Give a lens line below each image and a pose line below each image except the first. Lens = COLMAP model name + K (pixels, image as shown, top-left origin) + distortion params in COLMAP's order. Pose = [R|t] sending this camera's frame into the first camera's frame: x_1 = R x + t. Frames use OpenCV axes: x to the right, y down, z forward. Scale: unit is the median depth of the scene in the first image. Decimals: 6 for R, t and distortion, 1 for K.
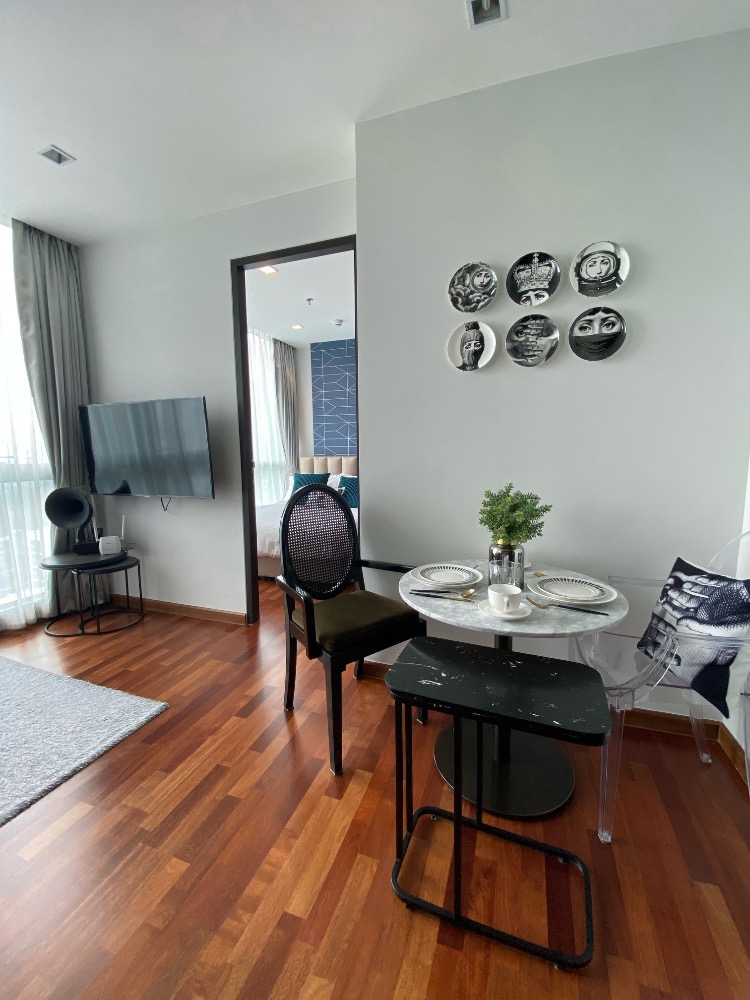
lens RADIAL K [[410.4, 0, 370.2], [0, 410.4, 493.2], [0, 0, 1]] dist [0.005128, -0.003456]
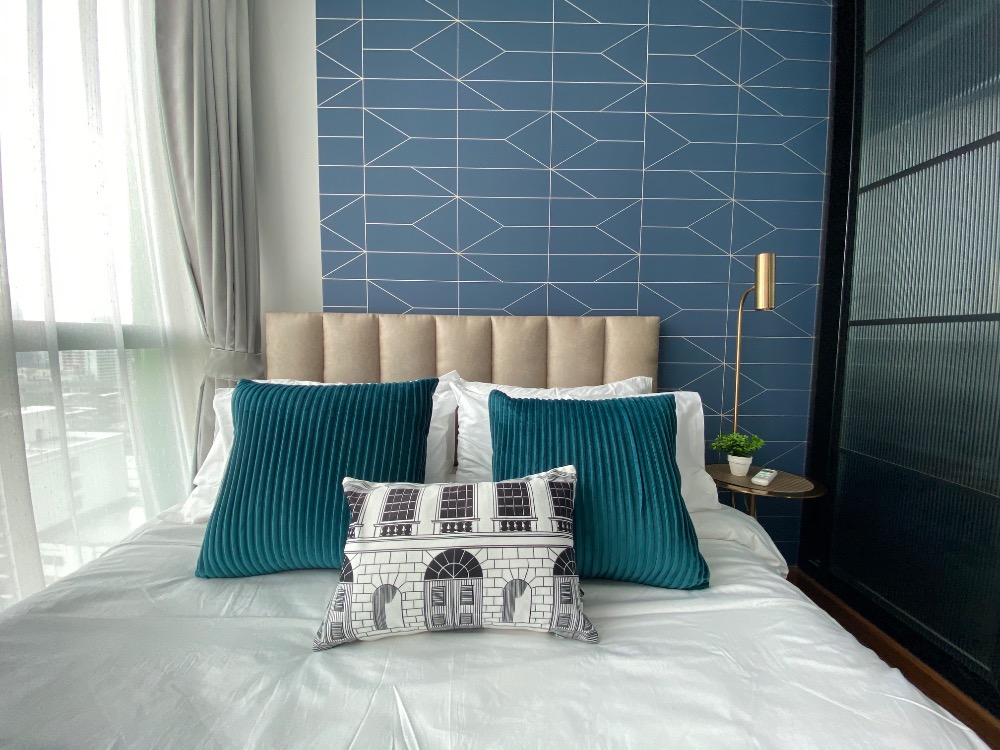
lens RADIAL K [[410.4, 0, 480.8], [0, 410.4, 371.7], [0, 0, 1]] dist [0.005128, -0.003456]
pose [[0.942615, -0.000459, 0.333881, -0.429909], [0.012754, 0.999319, -0.034635, -0.132988], [-0.333637, 0.036906, 0.941979, 2.355800]]
